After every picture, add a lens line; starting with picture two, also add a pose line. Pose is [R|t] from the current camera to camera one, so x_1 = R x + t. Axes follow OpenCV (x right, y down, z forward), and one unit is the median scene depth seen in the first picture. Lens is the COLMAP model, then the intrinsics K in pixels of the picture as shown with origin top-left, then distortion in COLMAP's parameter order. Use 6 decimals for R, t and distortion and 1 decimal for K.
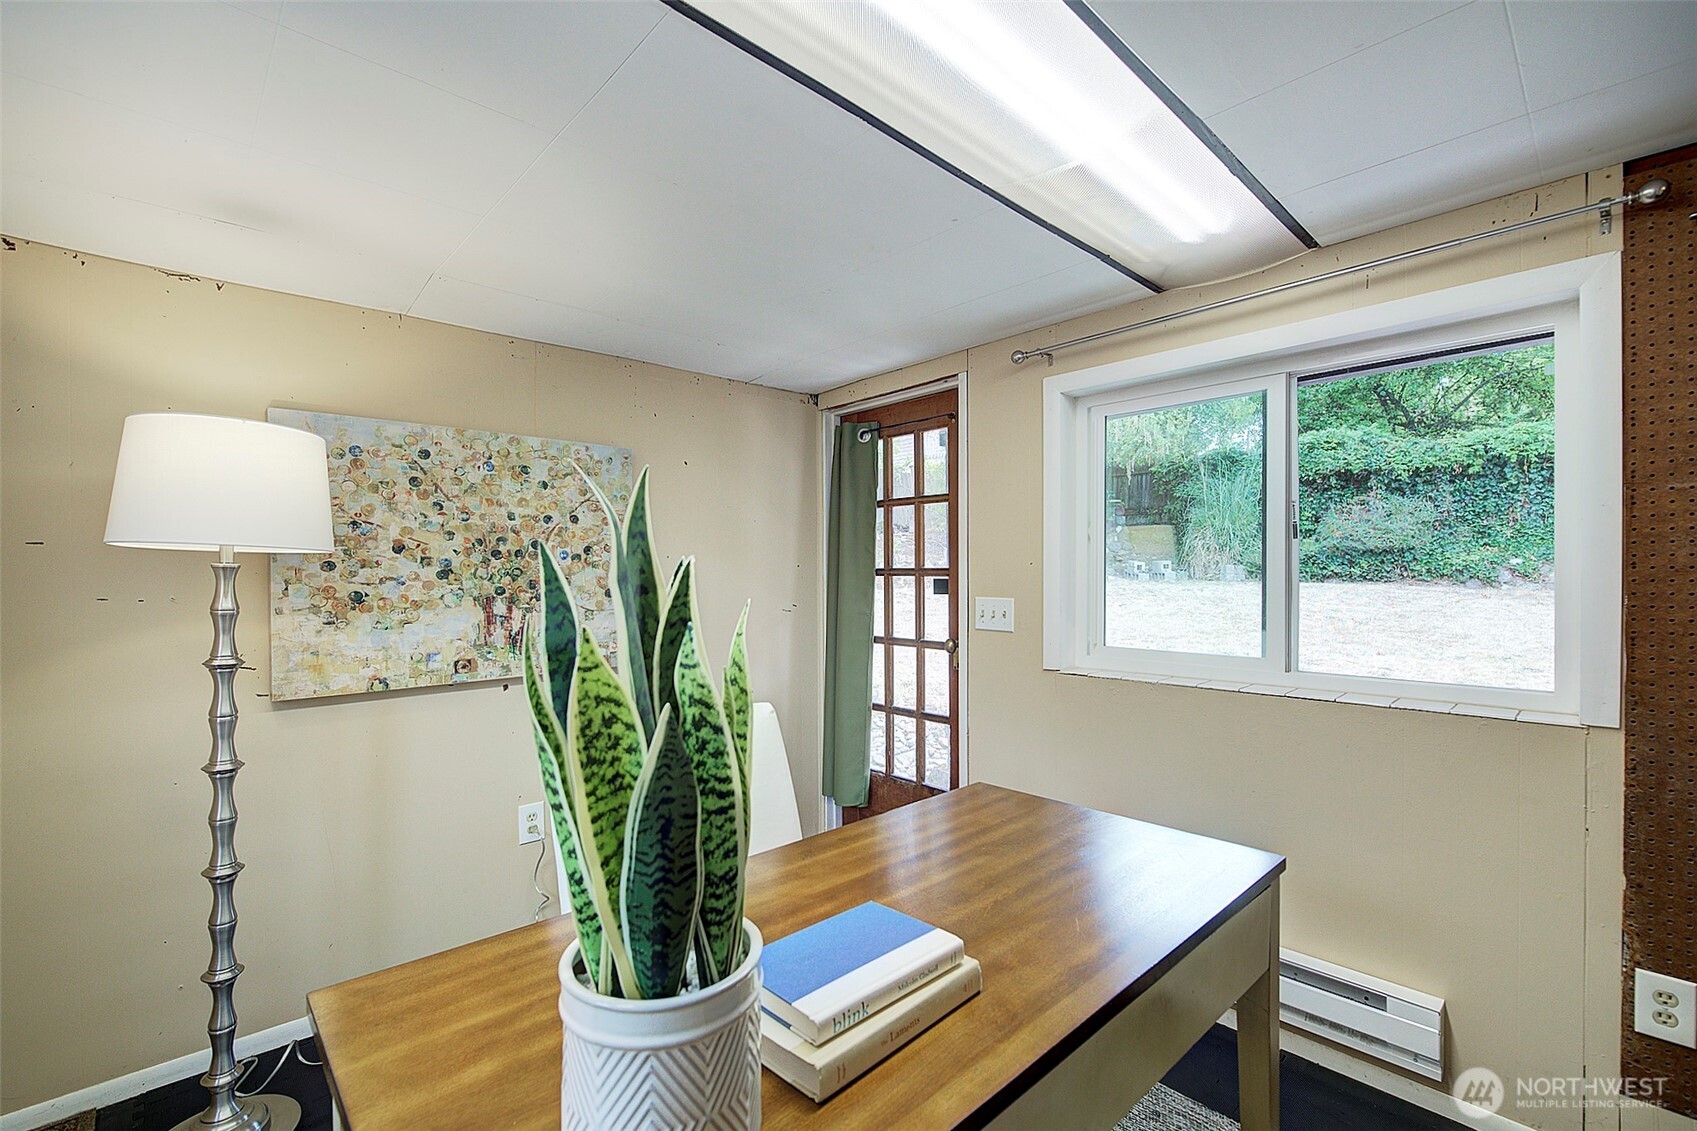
lens RADIAL K [[737.2, 0, 848.5], [0, 737.2, 569.5], [0, 0, 1]] dist [-0.011224, 0.000175]
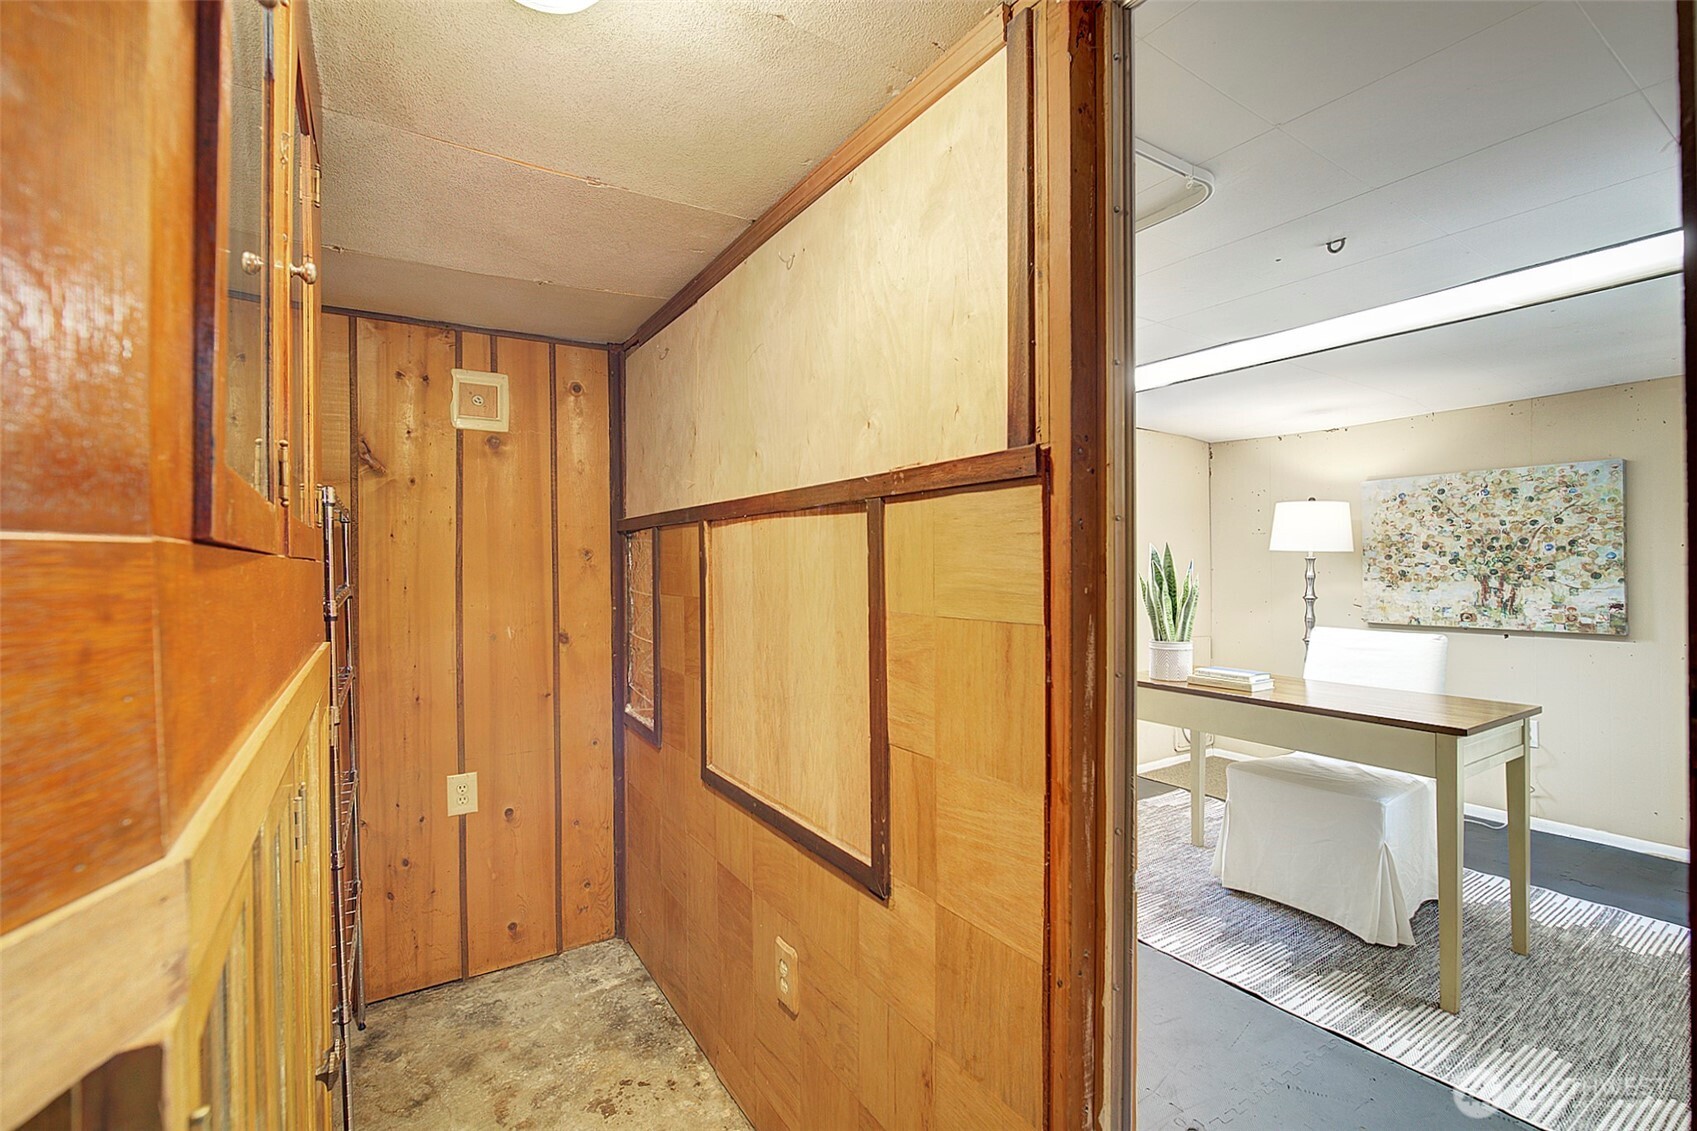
lens RADIAL K [[757.3, 0, 847.5], [0, 757.3, 556.9], [0, 0, 1]] dist [-0.009831, 0.000332]
pose [[-0.170586, -0.007750, -0.985312, 1.362714], [0.006459, 0.999939, -0.008983, 0.003185], [0.985322, -0.007897, -0.170526, -0.071313]]
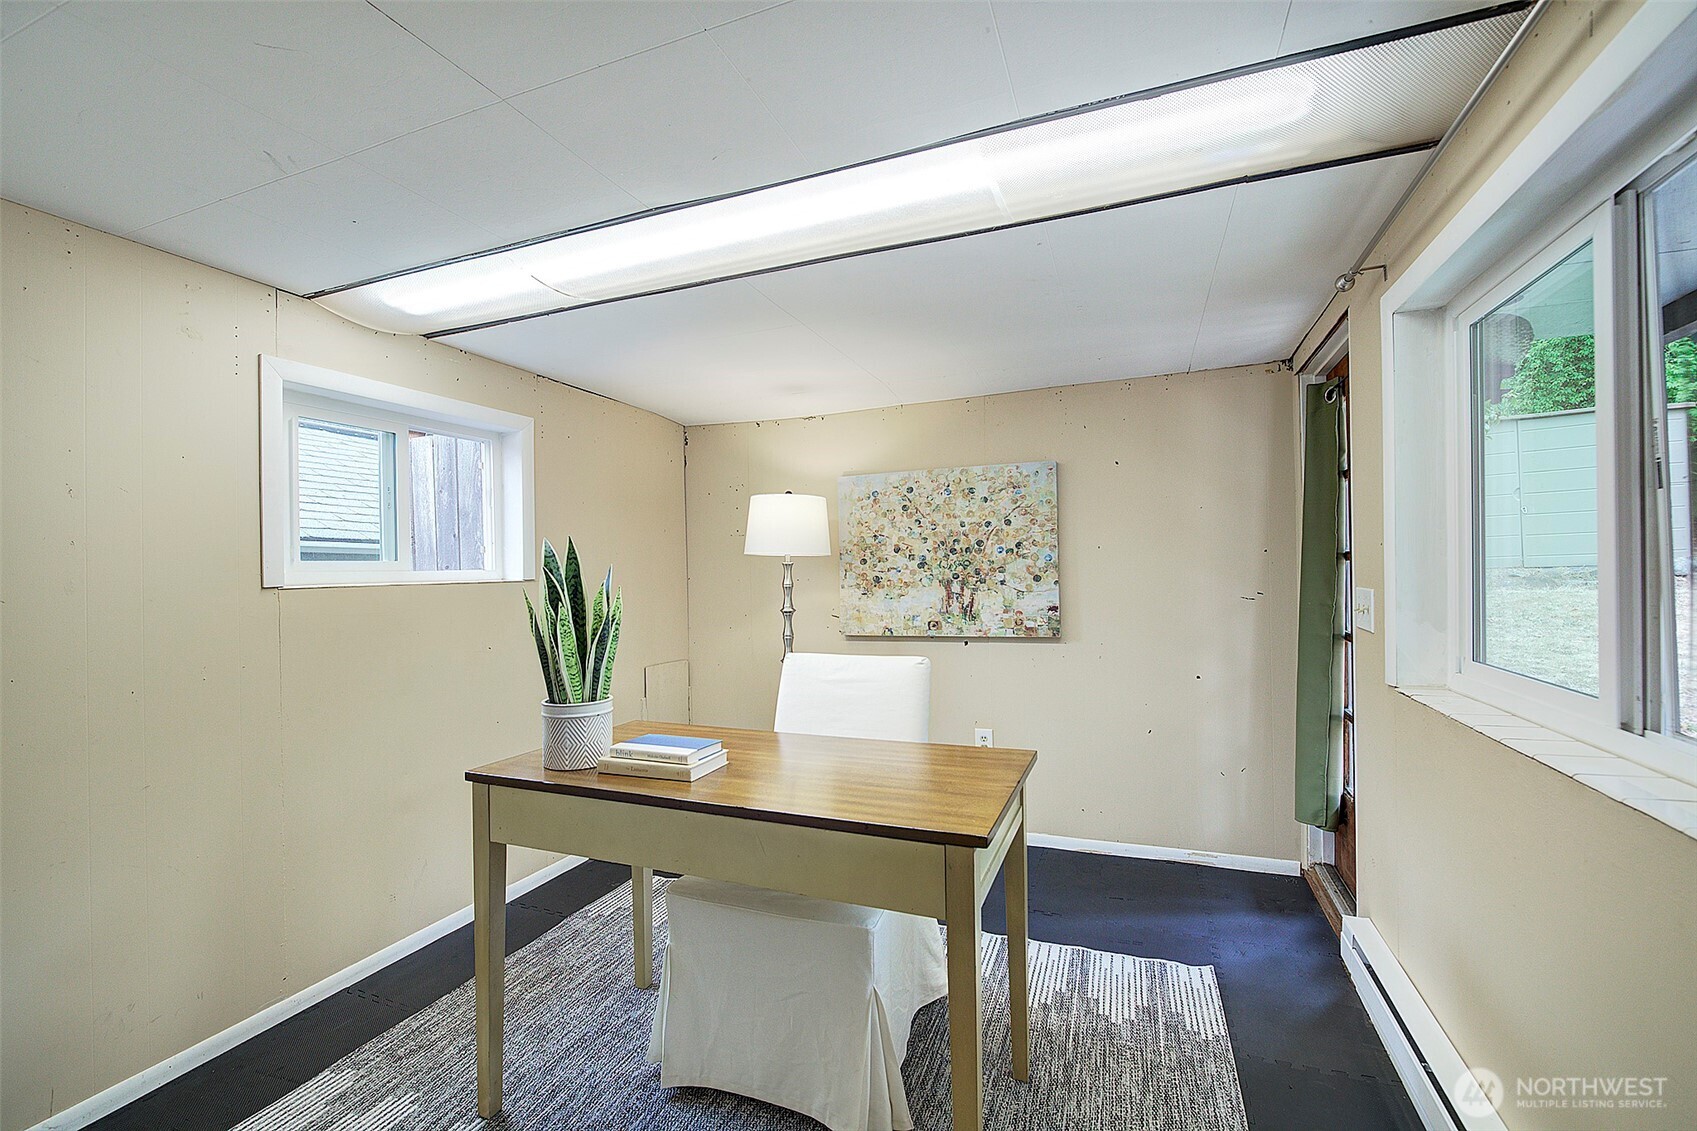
lens RADIAL K [[737.2, 0, 848.5], [0, 737.2, 569.5], [0, 0, 1]] dist [-0.011224, 0.000175]
pose [[0.427214, -0.006906, -0.904124, 0.784524], [0.020700, 0.999783, 0.002145, 0.008681], [0.903914, -0.019632, 0.427264, 0.189756]]
